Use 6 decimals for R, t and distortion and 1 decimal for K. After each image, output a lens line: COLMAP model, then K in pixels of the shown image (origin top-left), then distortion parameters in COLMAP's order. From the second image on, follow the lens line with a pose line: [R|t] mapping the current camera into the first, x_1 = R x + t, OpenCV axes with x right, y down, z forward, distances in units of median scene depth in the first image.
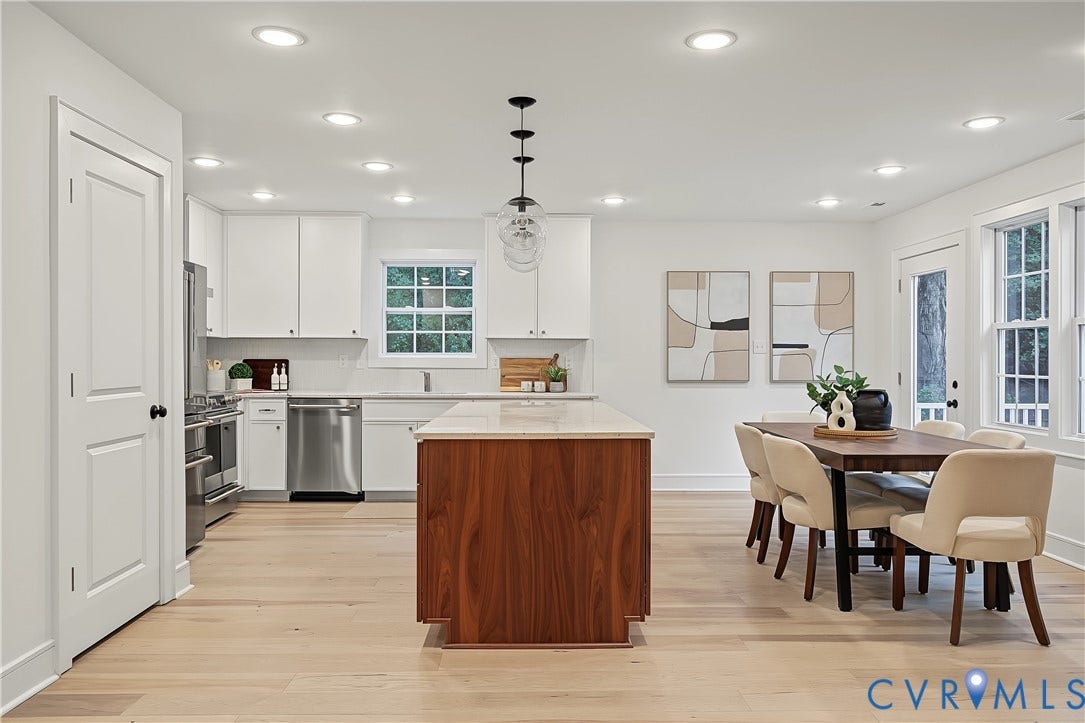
lens RADIAL K [[819.6, 0, 558.1], [0, 819.6, 356.4], [0, 0, 1]] dist [-0.000664, -0.009877]
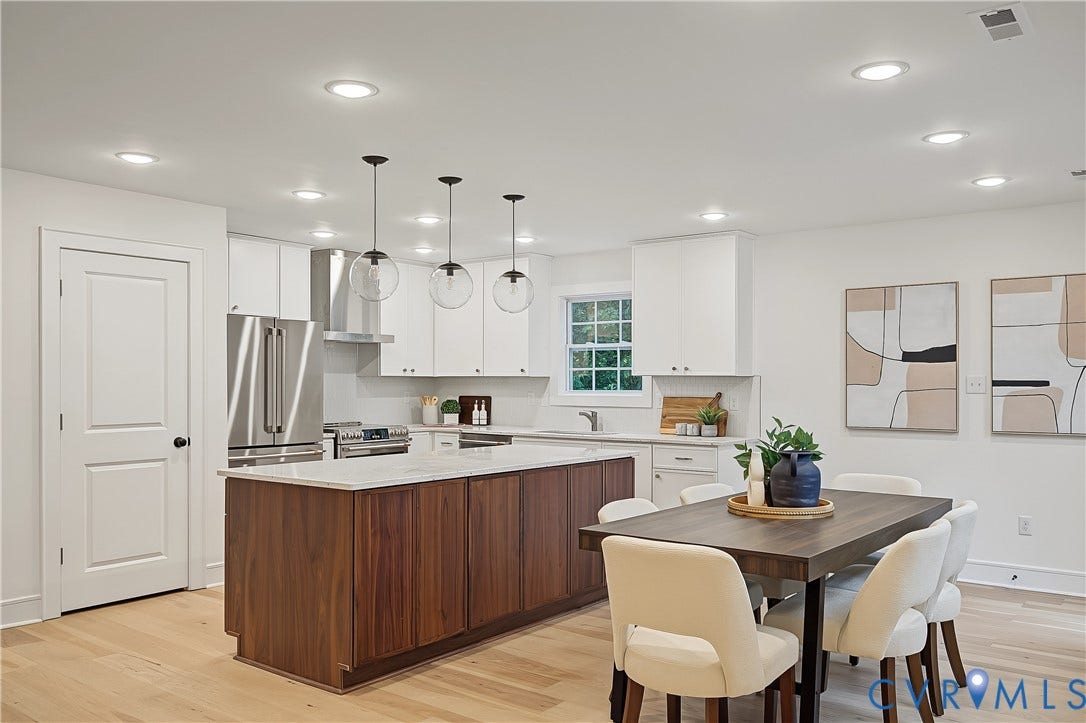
lens RADIAL K [[908.8, 0, 543.8], [0, 908.8, 379.0], [0, 0, 1]] dist [-0.010395, -0.006558]
pose [[0.763424, -0.002961, -0.645891, 0.495674], [0.001879, 0.999995, -0.002362, -0.016158], [0.645895, 0.000590, 0.763426, 0.149488]]
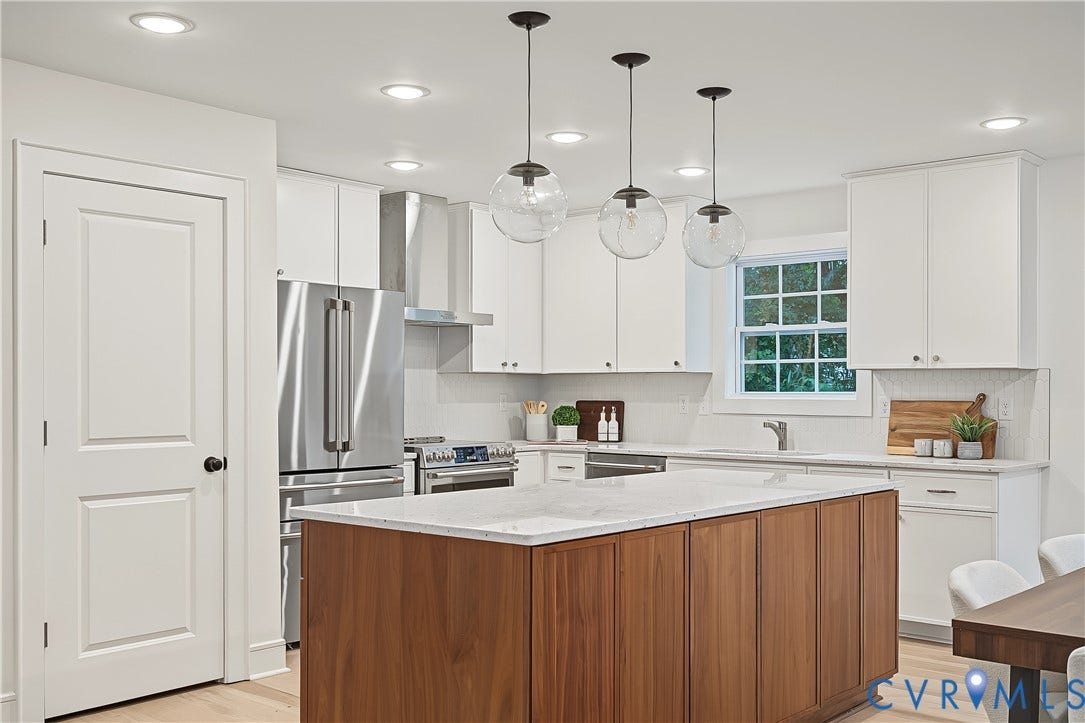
lens RADIAL K [[1125.9, 0, 534.8], [0, 1125.9, 387.0], [0, 0, 1]] dist [-0.013625, 0.000000]
pose [[0.722580, -0.003881, -0.691276, 0.335852], [0.002287, 0.999992, -0.003223, -0.006435], [0.691283, 0.000747, 0.722584, 0.201211]]
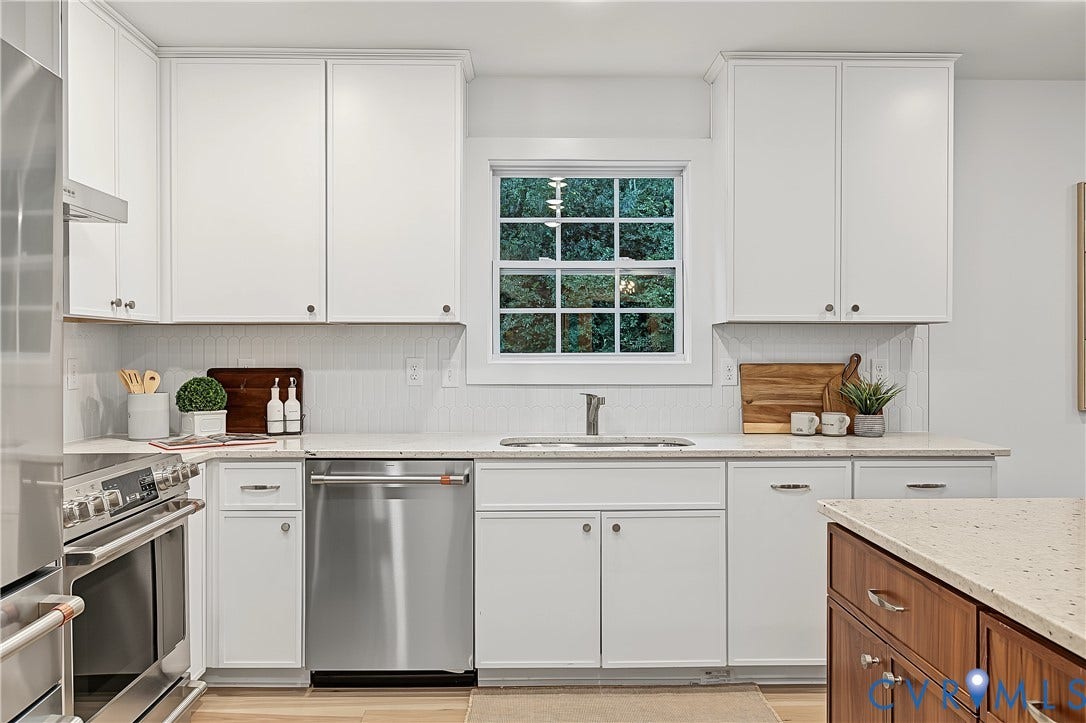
lens RADIAL K [[820.4, 0, 531.7], [0, 820.4, 354.5], [0, 0, 1]] dist [-0.000664, -0.009877]
pose [[0.999812, -0.004687, -0.018835, -0.189716], [0.004684, 0.999989, -0.000168, -0.004082], [0.018836, 0.000080, 0.999823, 0.533468]]
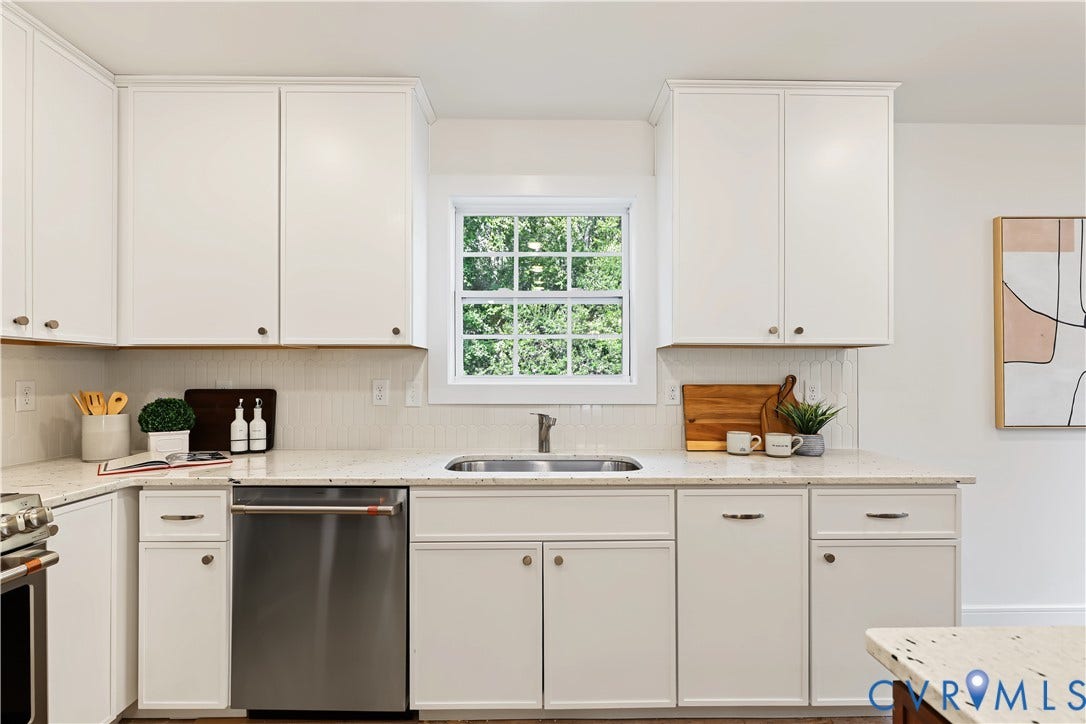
lens RADIAL K [[494.5, 0, 538.9], [0, 494.5, 372.0], [0, 0, 1]] dist [-0.002874, -0.000736]
pose [[0.999810, -0.004958, -0.018843, -0.160187], [0.004796, 0.999951, -0.008625, -0.004071], [0.018885, 0.008533, 0.999785, 0.710787]]
